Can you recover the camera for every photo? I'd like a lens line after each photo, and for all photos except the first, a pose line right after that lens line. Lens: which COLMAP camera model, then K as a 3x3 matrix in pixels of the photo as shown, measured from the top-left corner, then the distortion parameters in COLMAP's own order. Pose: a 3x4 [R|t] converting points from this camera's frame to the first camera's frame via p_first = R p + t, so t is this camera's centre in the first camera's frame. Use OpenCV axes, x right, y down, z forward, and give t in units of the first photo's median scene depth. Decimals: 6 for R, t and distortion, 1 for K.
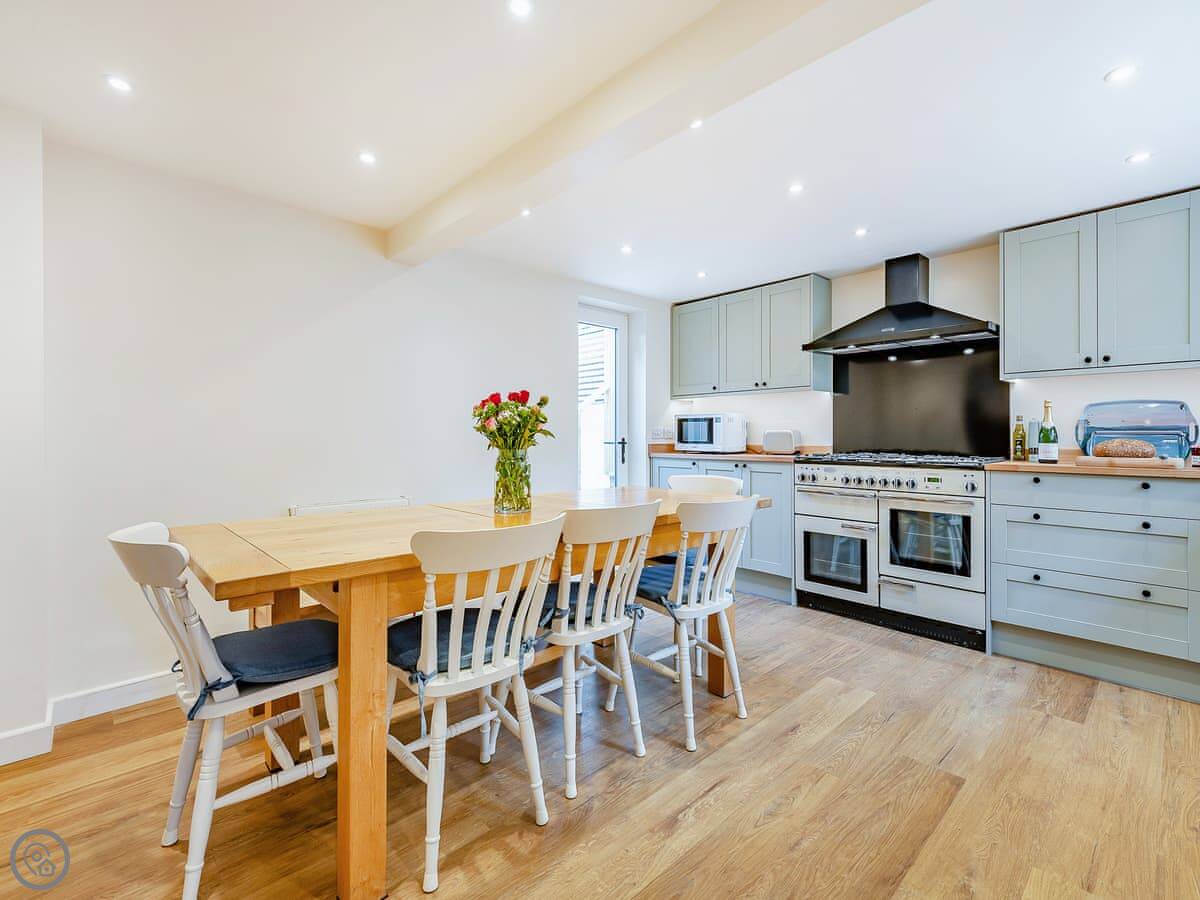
lens RADIAL K [[550.6, 0, 602.2], [0, 550.6, 441.8], [0, 0, 1]] dist [0.004006, 0.000415]
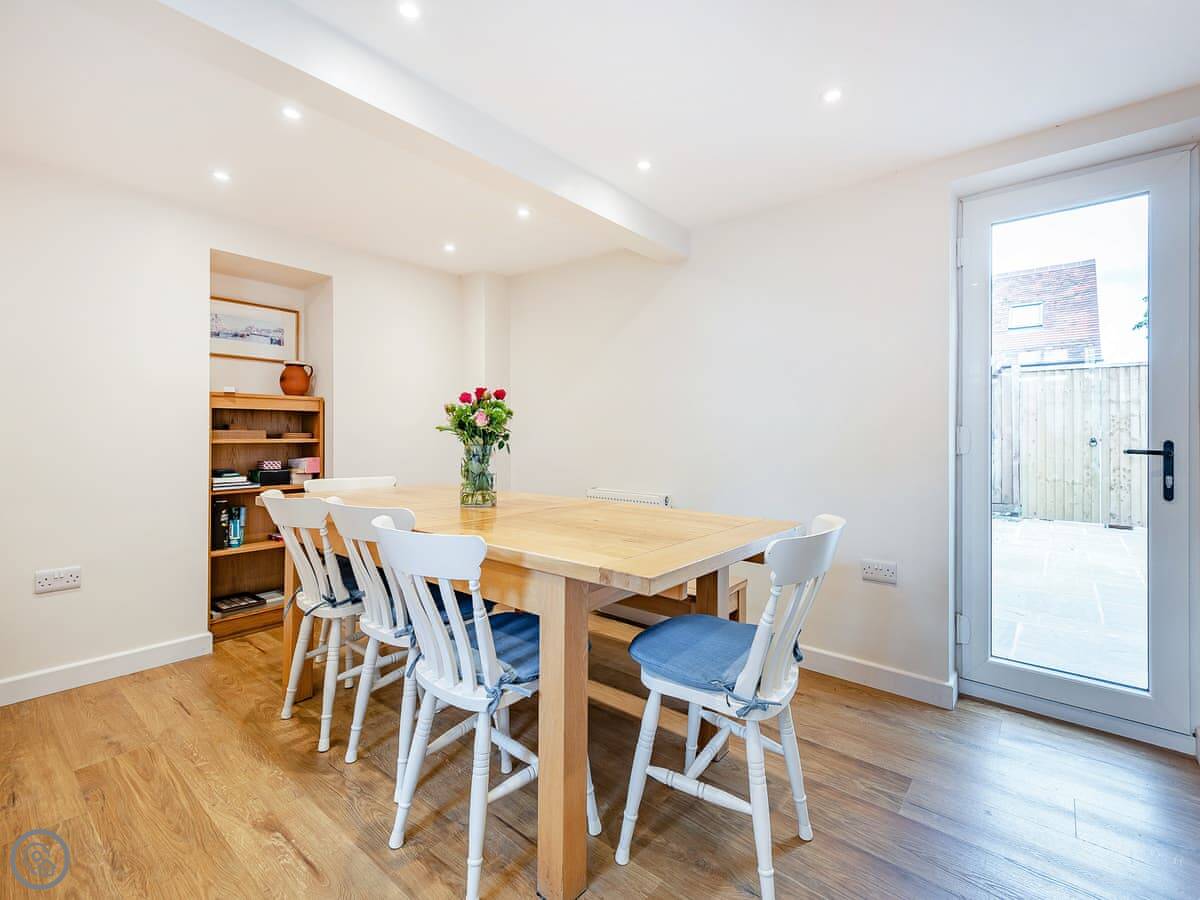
lens RADIAL K [[550.6, 0, 602.0], [0, 550.6, 439.1], [0, 0, 1]] dist [0.004006, 0.000415]
pose [[0.117924, 0.007085, -0.992997, 1.096302], [-0.019882, 0.999791, 0.004772, -0.003164], [0.992824, 0.019180, 0.118040, 1.381320]]
